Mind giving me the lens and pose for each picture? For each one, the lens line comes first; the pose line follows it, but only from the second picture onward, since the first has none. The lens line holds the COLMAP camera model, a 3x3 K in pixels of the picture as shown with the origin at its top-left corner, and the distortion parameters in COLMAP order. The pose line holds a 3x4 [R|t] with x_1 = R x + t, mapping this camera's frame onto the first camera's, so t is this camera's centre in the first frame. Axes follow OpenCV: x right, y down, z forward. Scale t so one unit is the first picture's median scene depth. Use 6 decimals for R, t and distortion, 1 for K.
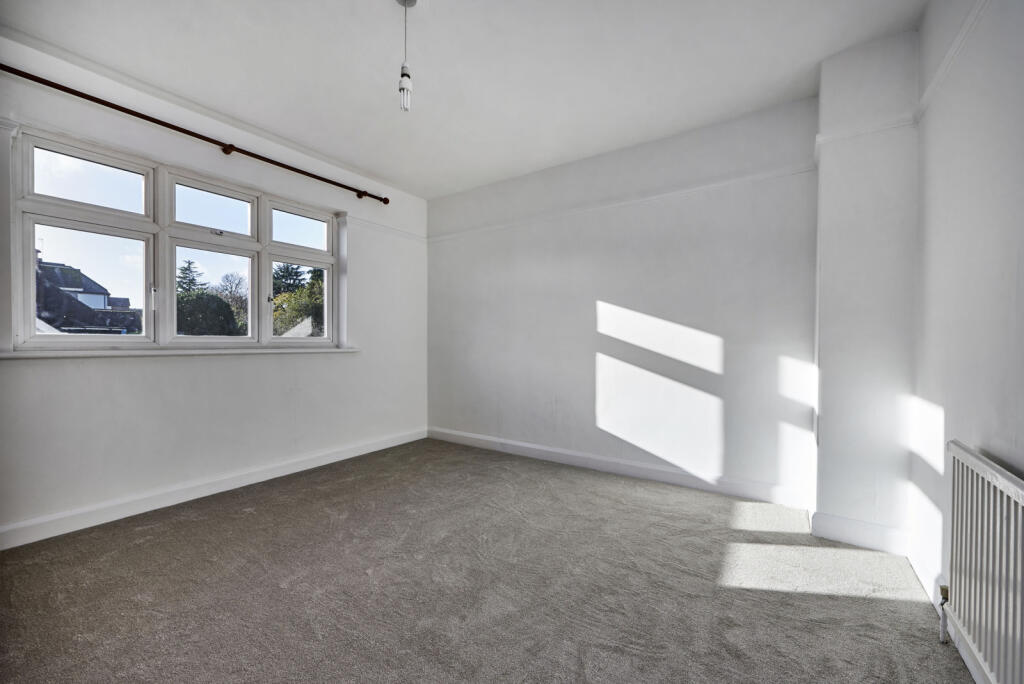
lens RADIAL K [[400.6, 0, 510.6], [0, 400.6, 342.0], [0, 0, 1]] dist [-0.000252, 0.000241]
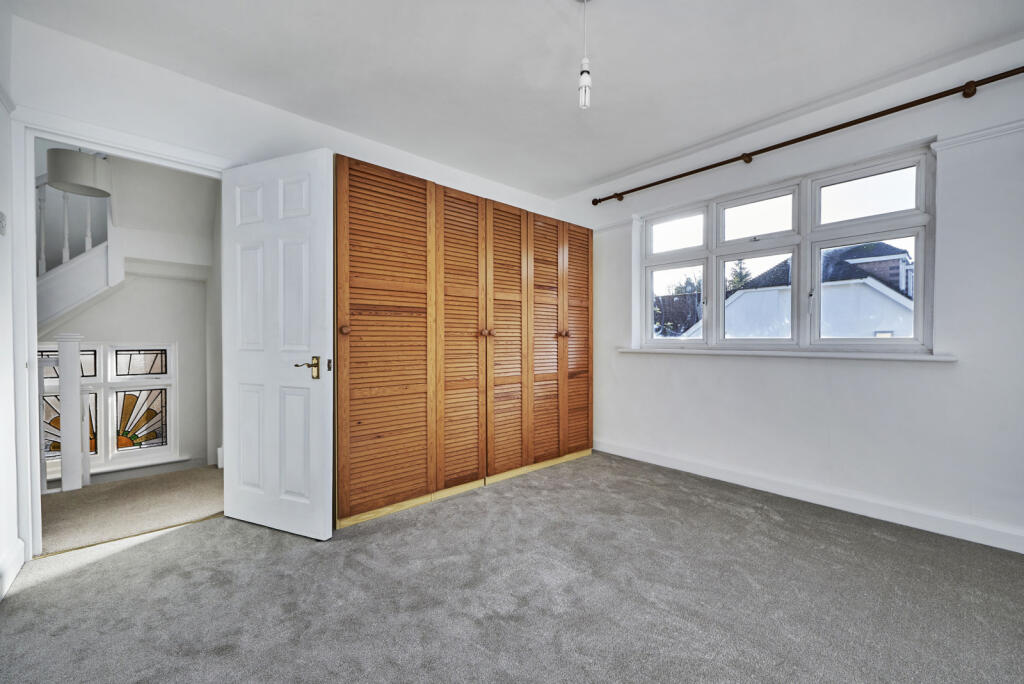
lens RADIAL K [[400.6, 0, 512.9], [0, 400.6, 346.5], [0, 0, 1]] dist [-0.000252, 0.000241]
pose [[-0.220432, 0.008389, -0.975366, 0.399764], [-0.004604, 0.999943, 0.009641, -0.000051], [0.975391, 0.006616, -0.220381, 0.574722]]
